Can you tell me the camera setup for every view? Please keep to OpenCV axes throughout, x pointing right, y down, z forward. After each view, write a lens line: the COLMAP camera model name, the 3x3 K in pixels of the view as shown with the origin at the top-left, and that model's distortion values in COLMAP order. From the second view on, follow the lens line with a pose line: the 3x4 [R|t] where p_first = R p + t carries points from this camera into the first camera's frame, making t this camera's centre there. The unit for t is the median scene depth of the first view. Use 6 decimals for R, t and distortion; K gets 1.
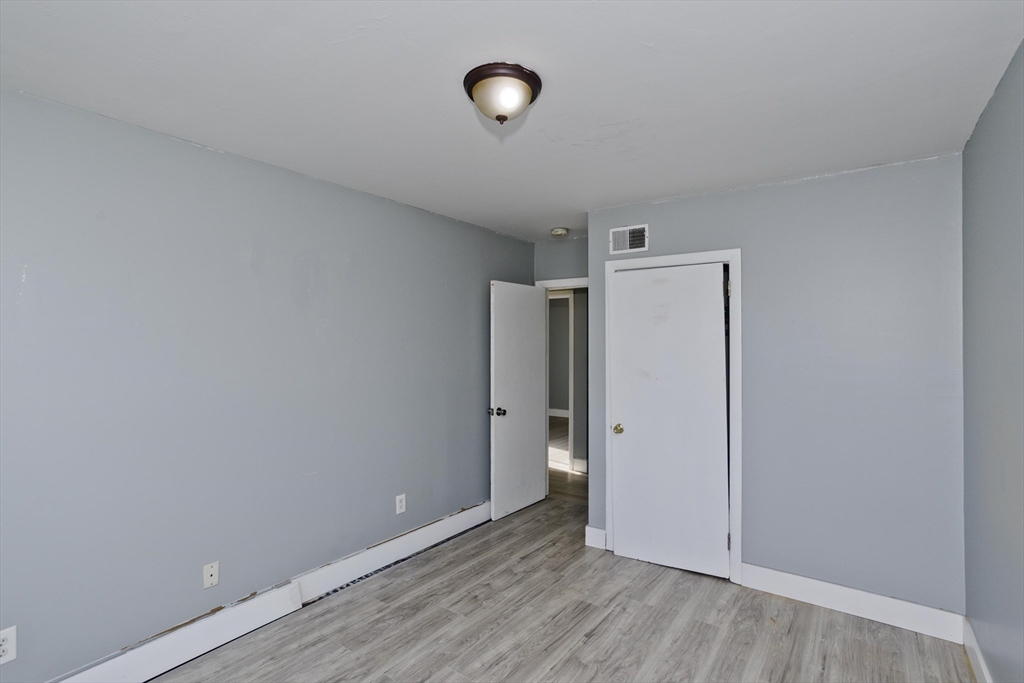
lens RADIAL K [[503.5, 0, 514.9], [0, 503.5, 336.5], [0, 0, 1]] dist [-0.060598, 0.034161]
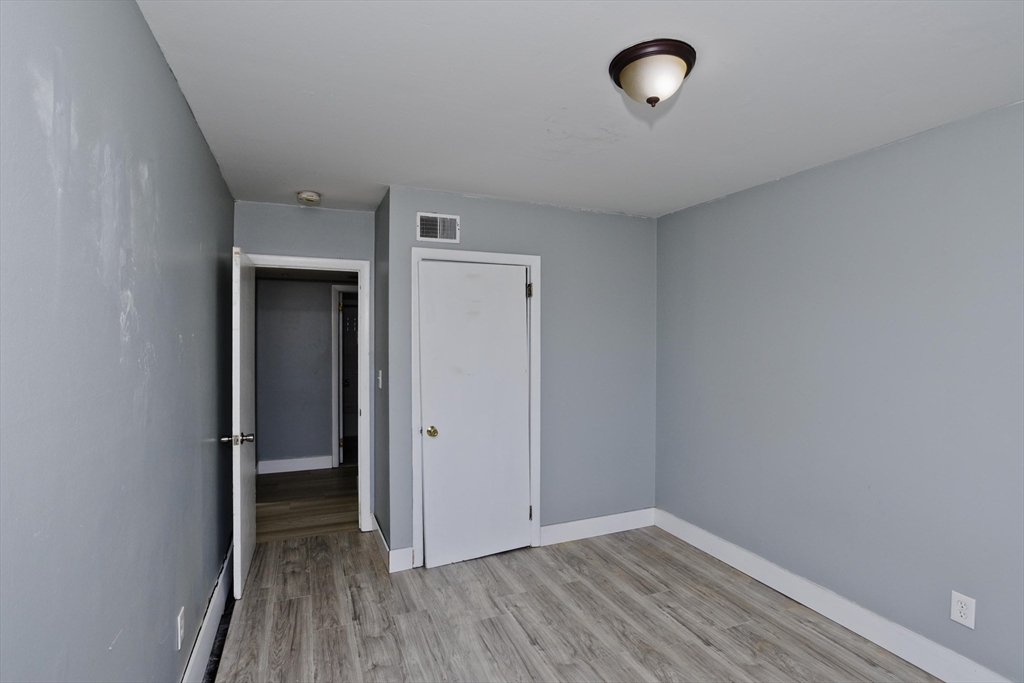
lens RADIAL K [[503.5, 0, 514.9], [0, 503.5, 336.5], [0, 0, 1]] dist [-0.060598, 0.034161]
pose [[0.509484, -0.001808, 0.860478, -0.561853], [-0.010203, 0.999915, 0.008143, 0.000504], [-0.860420, -0.012928, 0.509422, 0.441634]]
